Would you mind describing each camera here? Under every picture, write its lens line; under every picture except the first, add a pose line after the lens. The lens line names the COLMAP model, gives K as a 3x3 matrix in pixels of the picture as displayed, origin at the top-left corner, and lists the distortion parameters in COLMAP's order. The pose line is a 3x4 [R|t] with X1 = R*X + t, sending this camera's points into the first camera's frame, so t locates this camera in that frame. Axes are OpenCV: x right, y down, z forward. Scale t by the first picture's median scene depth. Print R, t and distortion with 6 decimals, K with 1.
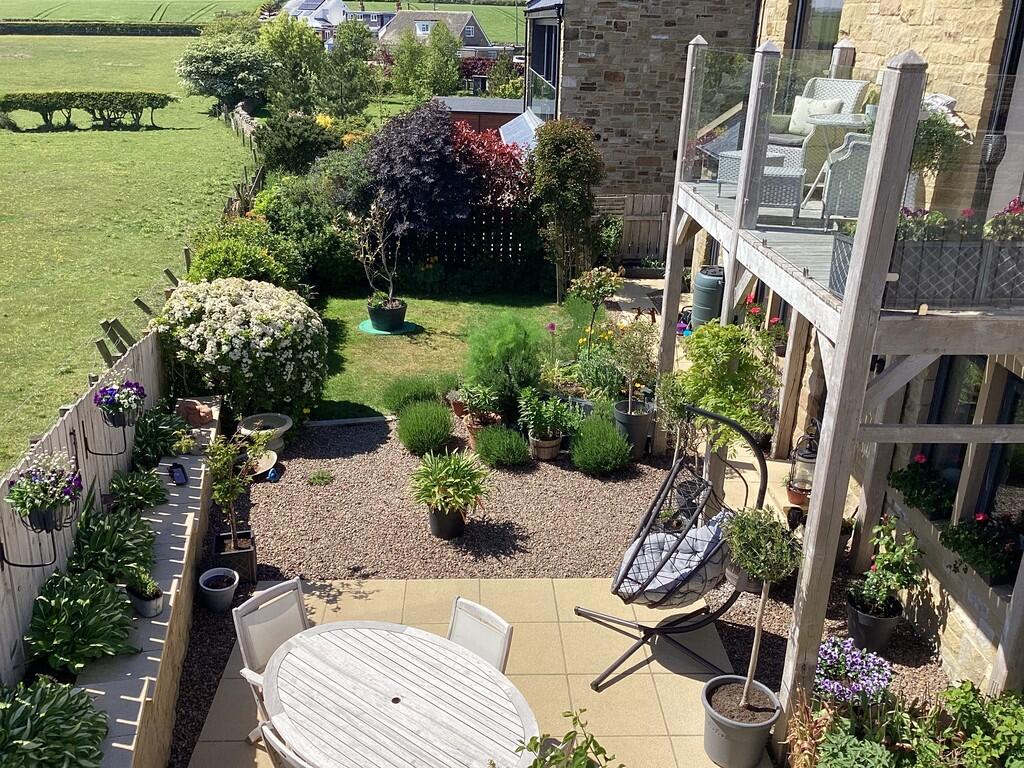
lens RADIAL K [[940.1, 0, 505.7], [0, 940.1, 386.8], [0, 0, 1]] dist [0.119733, -0.210529]
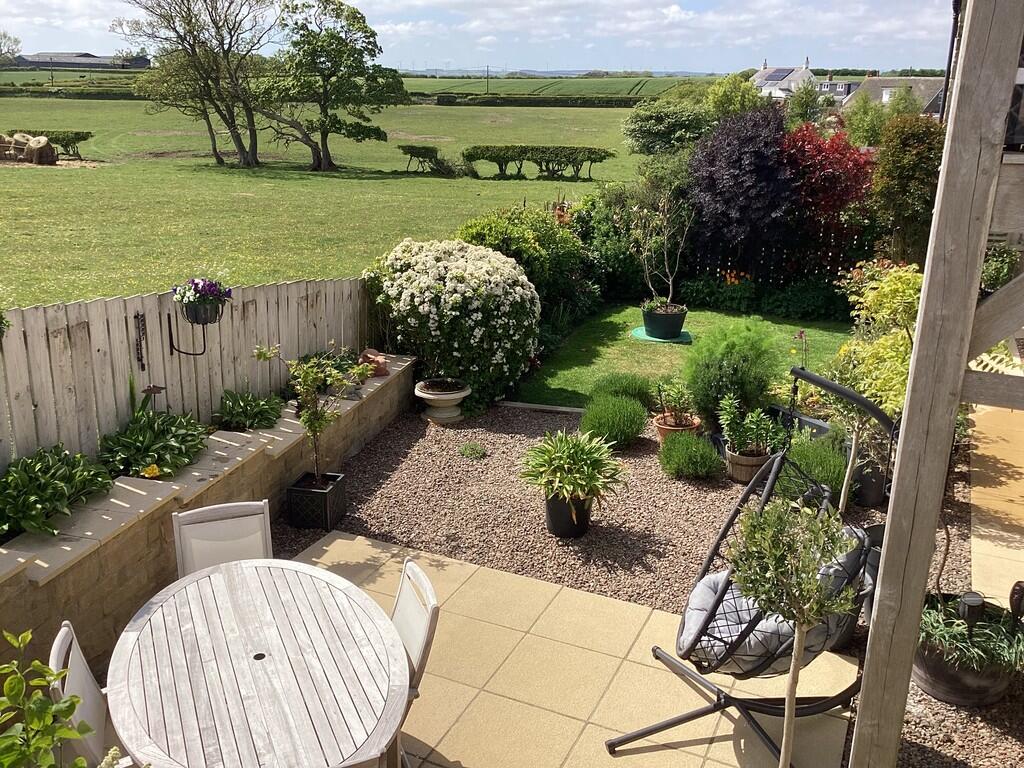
lens RADIAL K [[928.1, 0, 512.0], [0, 928.1, 384.0], [0, 0, 1]] dist [0.117873, -0.210560]
pose [[0.888210, 0.129552, -0.440794, 0.117966], [-0.165073, 0.985342, -0.043030, 0.036288], [0.428759, 0.110983, 0.896576, 0.123542]]
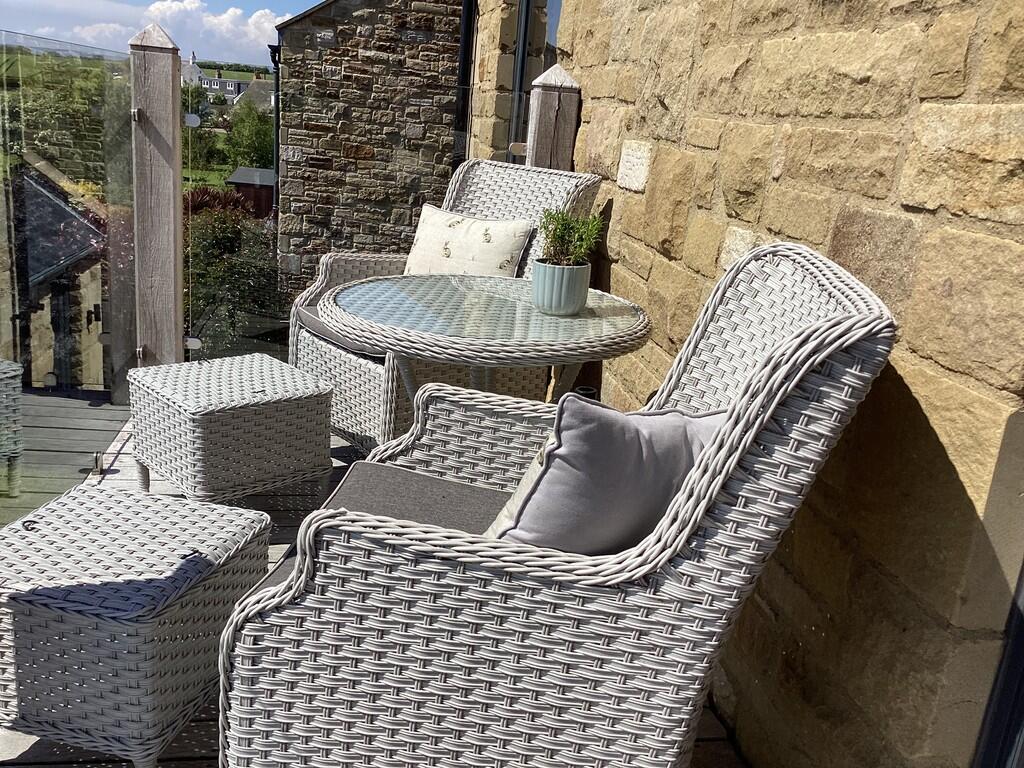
lens RADIAL K [[940.1, 0, 505.7], [0, 940.1, 386.8], [0, 0, 1]] dist [0.119733, -0.210529]
pose [[0.991049, 0.029037, 0.130299, 0.144814], [-0.018418, 0.996464, -0.081974, -0.102150], [-0.132219, 0.078841, 0.988080, 0.318913]]
